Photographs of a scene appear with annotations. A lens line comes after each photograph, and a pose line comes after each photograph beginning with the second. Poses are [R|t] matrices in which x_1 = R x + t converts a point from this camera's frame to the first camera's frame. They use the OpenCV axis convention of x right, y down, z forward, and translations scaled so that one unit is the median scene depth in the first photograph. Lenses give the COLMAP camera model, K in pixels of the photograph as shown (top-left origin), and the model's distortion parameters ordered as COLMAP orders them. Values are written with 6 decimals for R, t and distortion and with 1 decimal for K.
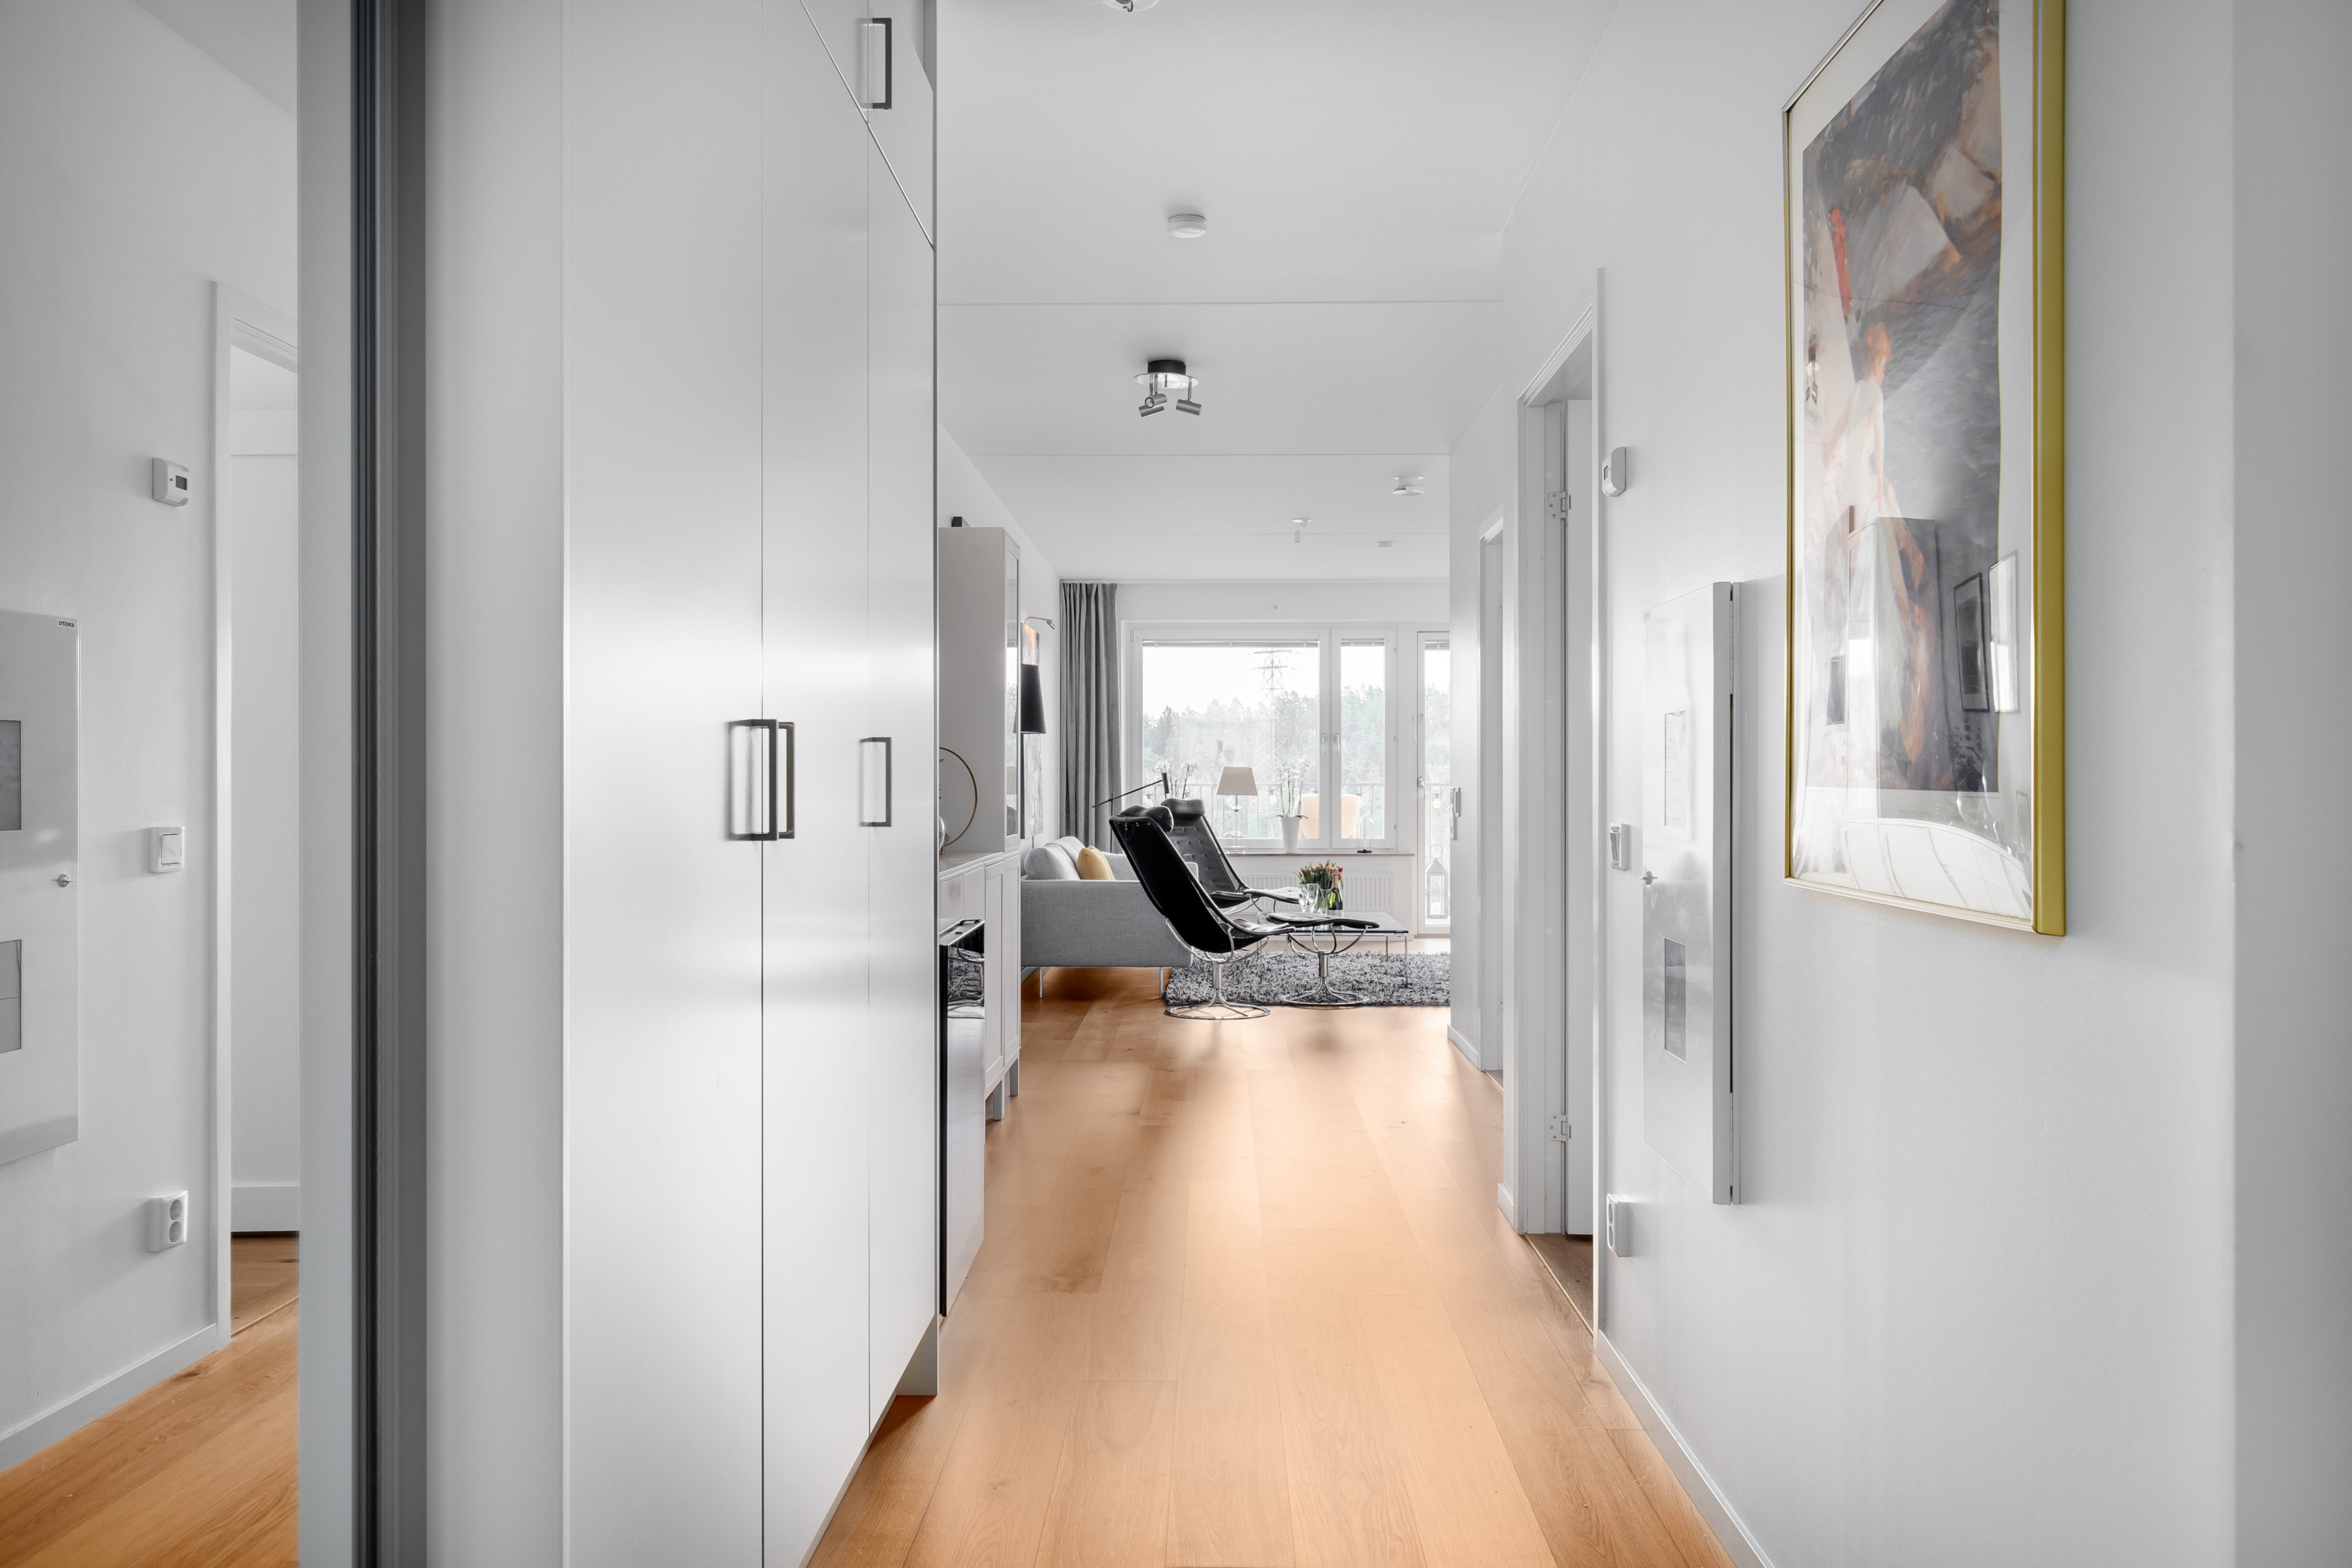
lens RADIAL K [[1750.7, 0, 1173.3], [0, 1750.7, 788.8], [0, 0, 1]] dist [0.000882, 0.000009]
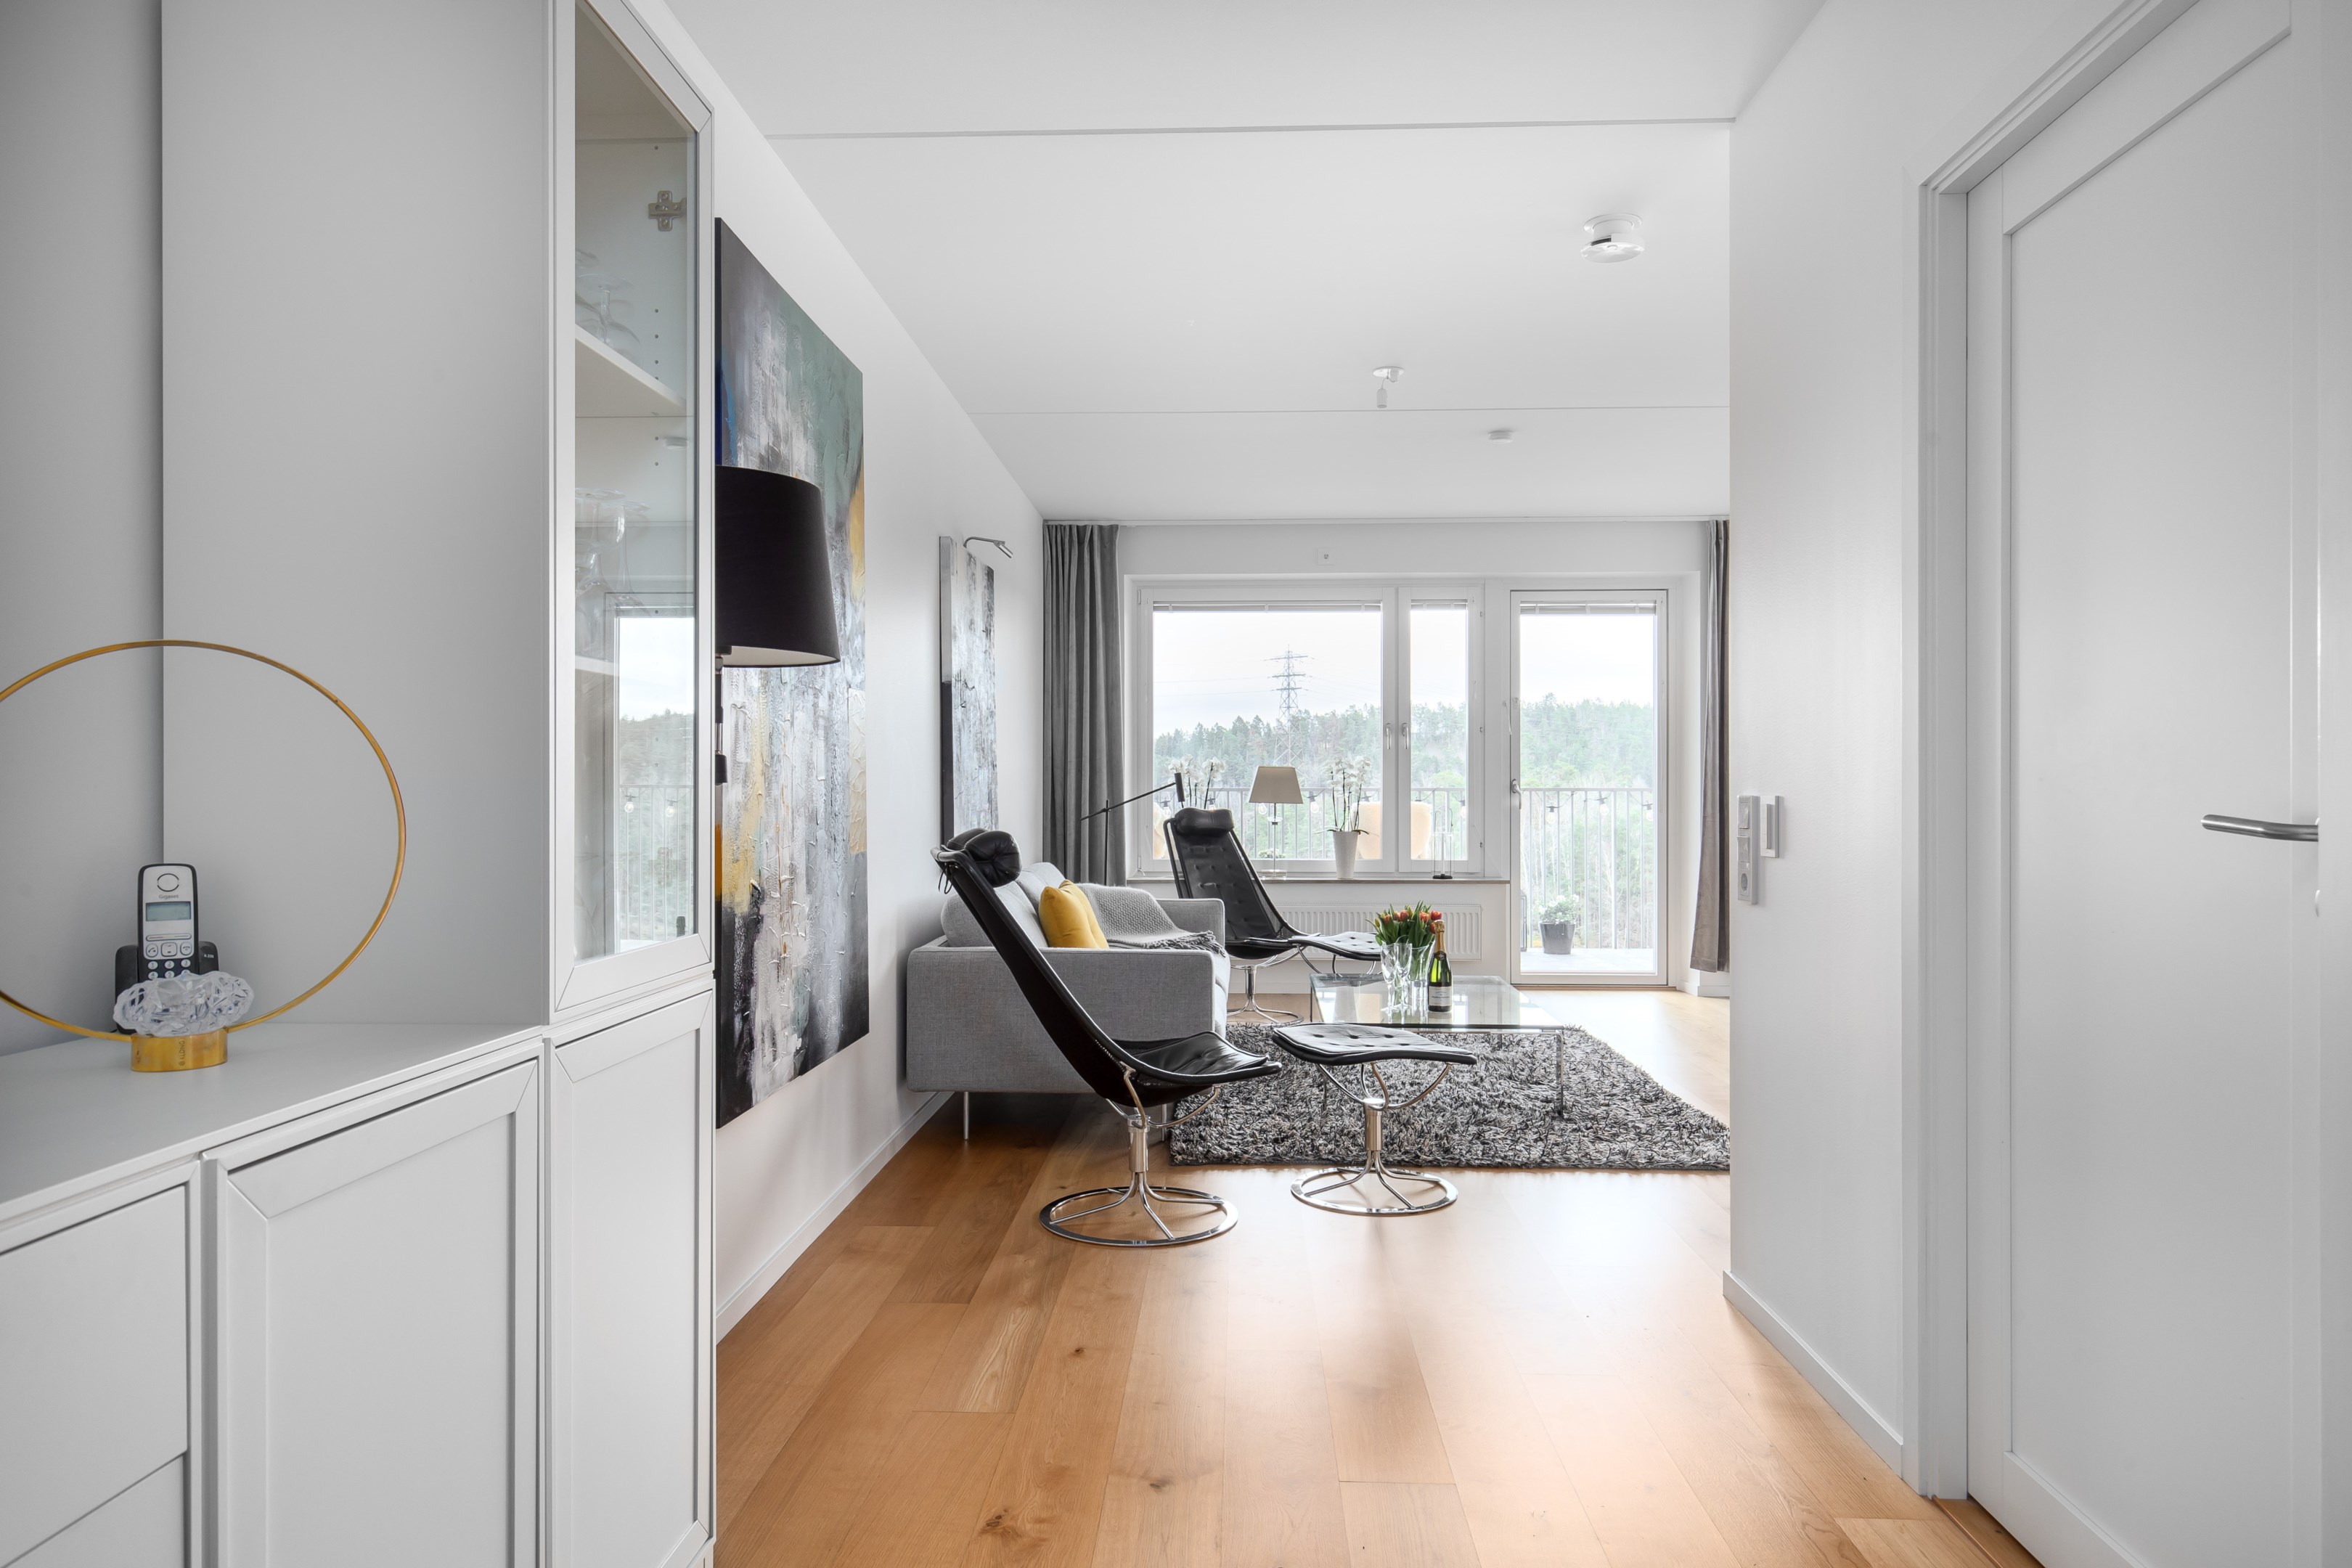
lens RADIAL K [[1486.7, 0, 1158.2], [0, 1486.7, 791.0], [0, 0, 1]] dist [0.003588, -0.002043]
pose [[0.999522, 0.000877, -0.030903, 0.005220], [-0.000909, 0.999999, -0.001007, -0.001061], [0.030902, 0.001034, 0.999522, 0.349671]]
